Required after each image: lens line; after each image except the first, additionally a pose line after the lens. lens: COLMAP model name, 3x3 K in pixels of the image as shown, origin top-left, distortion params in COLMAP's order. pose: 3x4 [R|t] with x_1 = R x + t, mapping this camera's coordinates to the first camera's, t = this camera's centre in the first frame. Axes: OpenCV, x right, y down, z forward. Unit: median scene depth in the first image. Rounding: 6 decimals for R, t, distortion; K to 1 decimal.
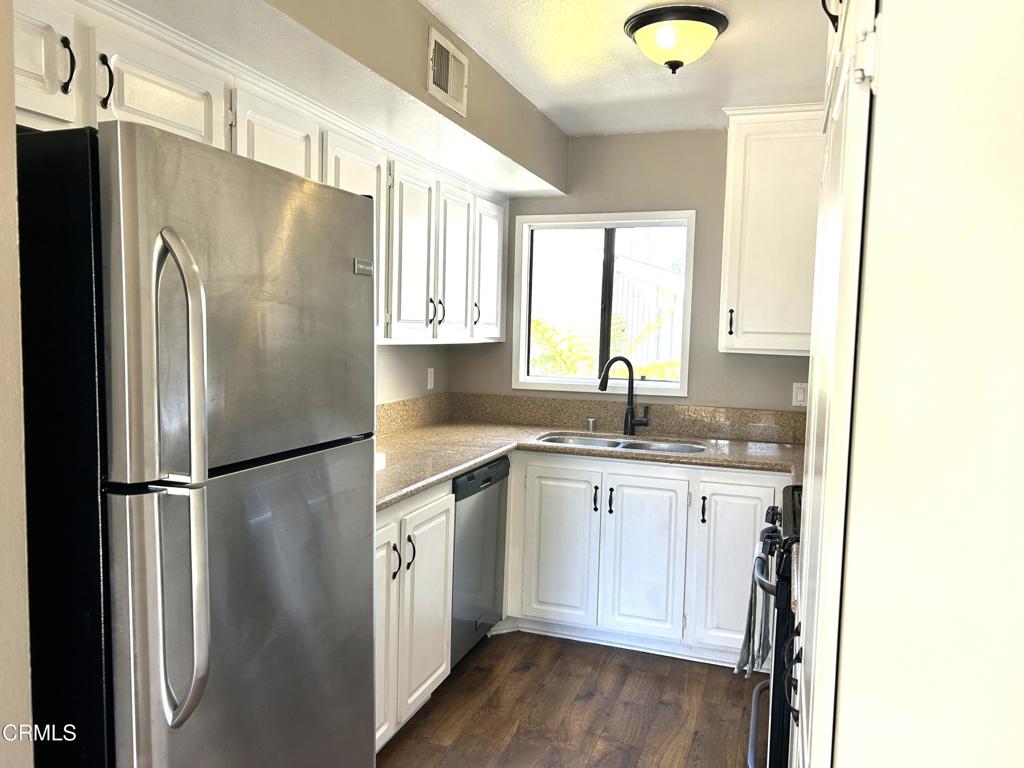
lens RADIAL K [[782.4, 0, 514.9], [0, 782.4, 386.2], [0, 0, 1]] dist [0.021945, -0.002394]
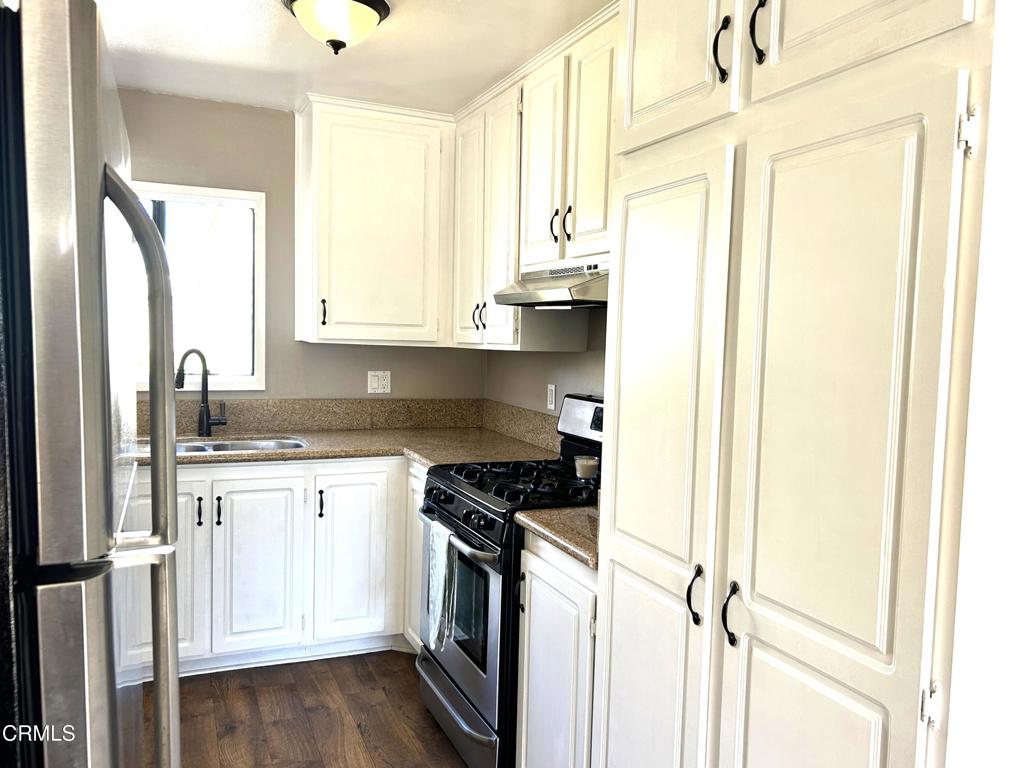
lens RADIAL K [[790.4, 0, 512.7], [0, 790.4, 387.5], [0, 0, 1]] dist [0.062871, -0.103599]
pose [[0.735467, -0.052108, 0.675554, -0.242293], [0.041355, 0.998632, 0.032005, -0.009677], [-0.676297, 0.004399, 0.736616, 0.103646]]
